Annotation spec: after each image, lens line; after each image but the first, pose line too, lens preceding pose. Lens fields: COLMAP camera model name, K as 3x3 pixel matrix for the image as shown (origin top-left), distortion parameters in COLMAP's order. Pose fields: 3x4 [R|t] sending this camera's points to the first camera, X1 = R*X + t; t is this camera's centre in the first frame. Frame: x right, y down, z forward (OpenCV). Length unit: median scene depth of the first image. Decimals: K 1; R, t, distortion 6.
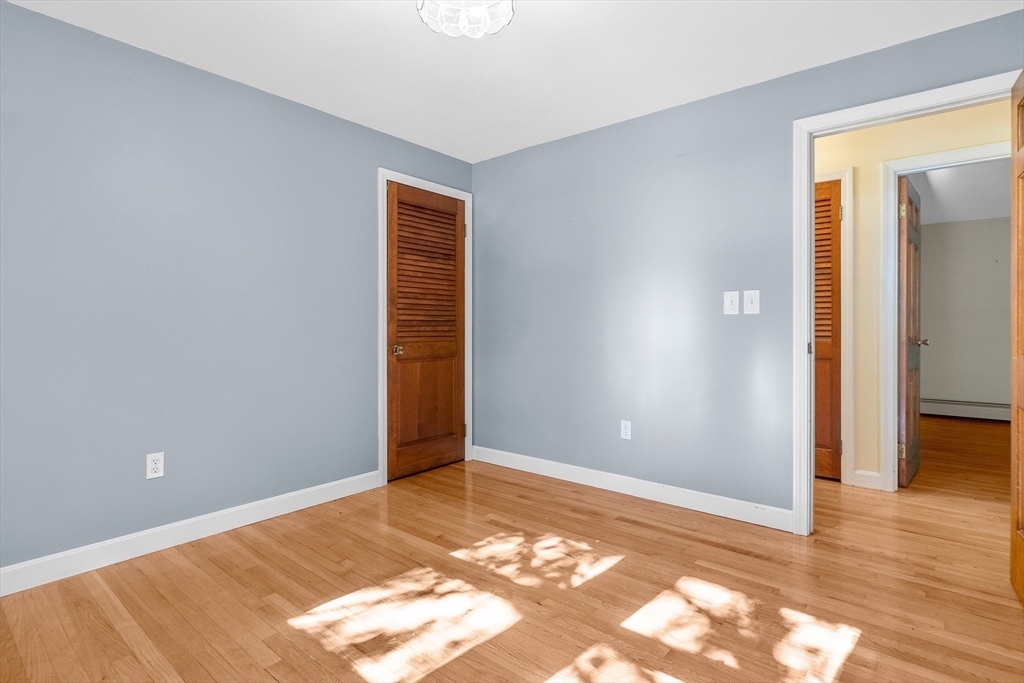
lens RADIAL K [[515.1, 0, 511.5], [0, 515.1, 331.1], [0, 0, 1]] dist [-0.007323, -0.000778]
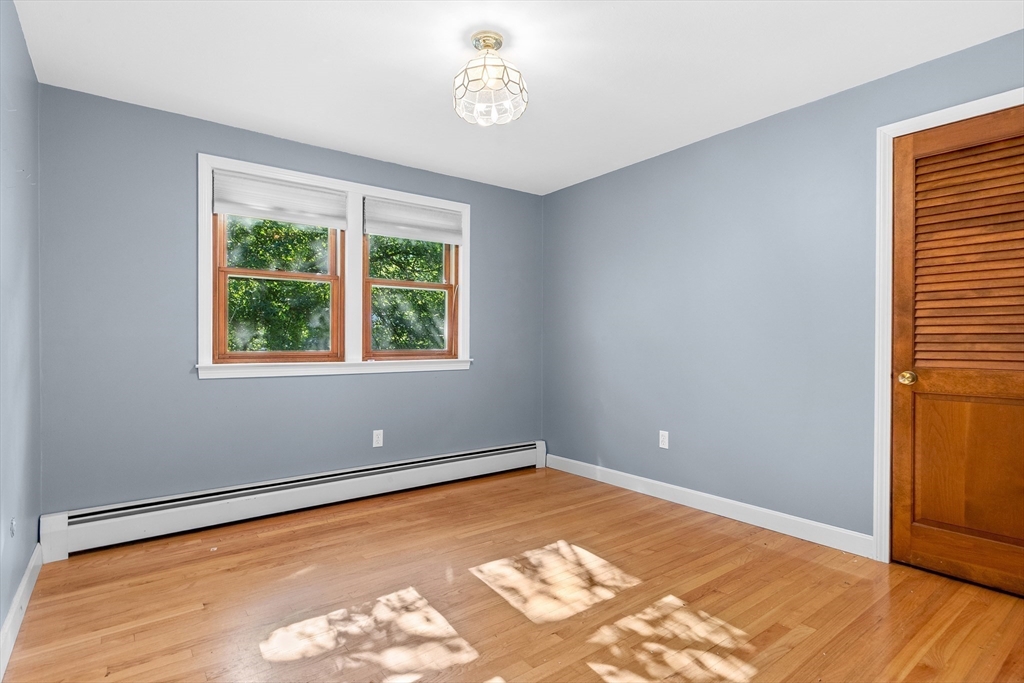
lens RADIAL K [[515.1, 0, 512.1], [0, 515.1, 346.4], [0, 0, 1]] dist [-0.007323, -0.000778]
pose [[-0.229366, 0.007803, -0.973309, 0.716473], [-0.010373, 0.999891, 0.010461, -0.008578], [0.973285, 0.012495, -0.229260, 0.812885]]
